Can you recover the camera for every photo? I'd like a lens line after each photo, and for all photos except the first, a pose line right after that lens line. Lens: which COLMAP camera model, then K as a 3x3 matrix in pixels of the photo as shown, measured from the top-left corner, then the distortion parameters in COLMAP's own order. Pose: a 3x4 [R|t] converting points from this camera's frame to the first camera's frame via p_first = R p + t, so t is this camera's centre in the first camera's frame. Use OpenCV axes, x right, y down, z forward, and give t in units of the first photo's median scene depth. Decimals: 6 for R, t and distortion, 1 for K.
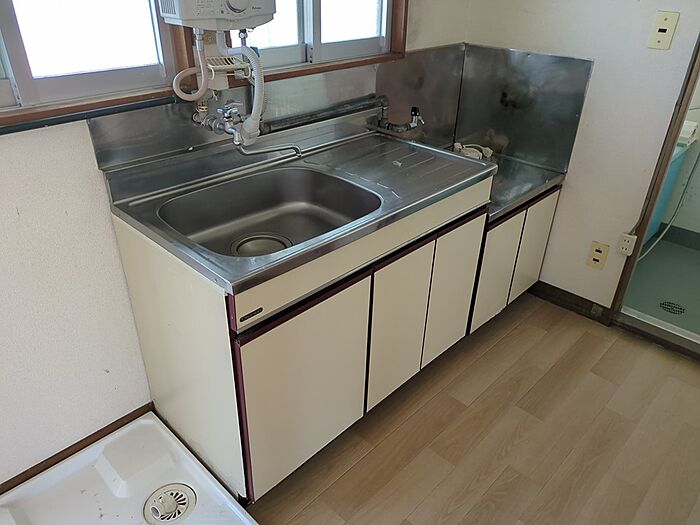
lens RADIAL K [[522.3, 0, 350.6], [0, 522.3, 263.1], [0, 0, 1]] dist [0.038690, -0.034537]
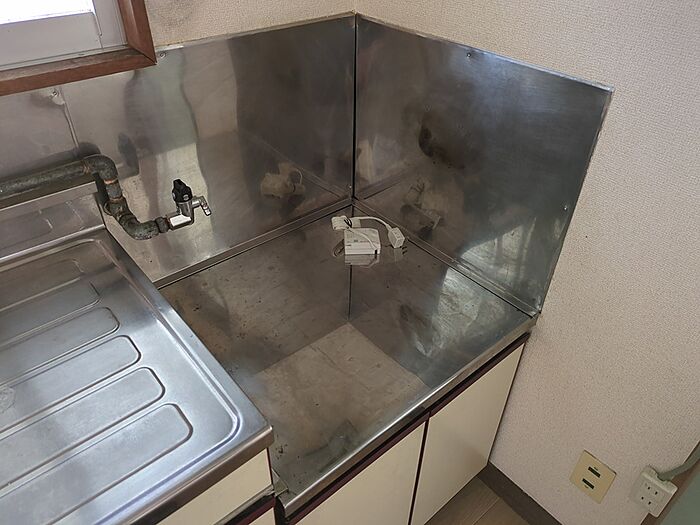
lens RADIAL K [[522.3, 0, 346.2], [0, 522.3, 257.4], [0, 0, 1]] dist [0.038690, -0.034537]
pose [[0.994389, 0.060159, -0.087013, 0.313589], [-0.049655, 0.991745, 0.118219, -0.303555], [0.093406, -0.113235, 0.989168, 0.594602]]
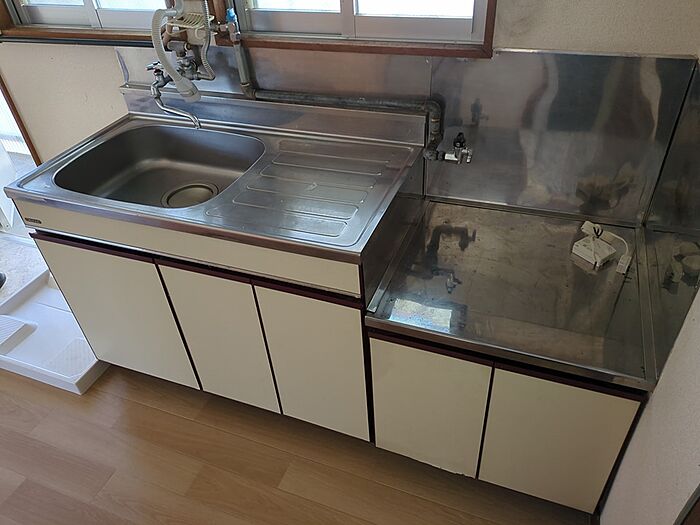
lens RADIAL K [[522.3, 0, 350.1], [0, 522.3, 262.5], [0, 0, 1]] dist [0.038690, -0.034537]
pose [[0.384428, 0.532336, -0.754210, 0.676551], [-0.408464, 0.830752, 0.378164, -0.367310], [0.827872, 0.162691, 0.536804, 0.569567]]
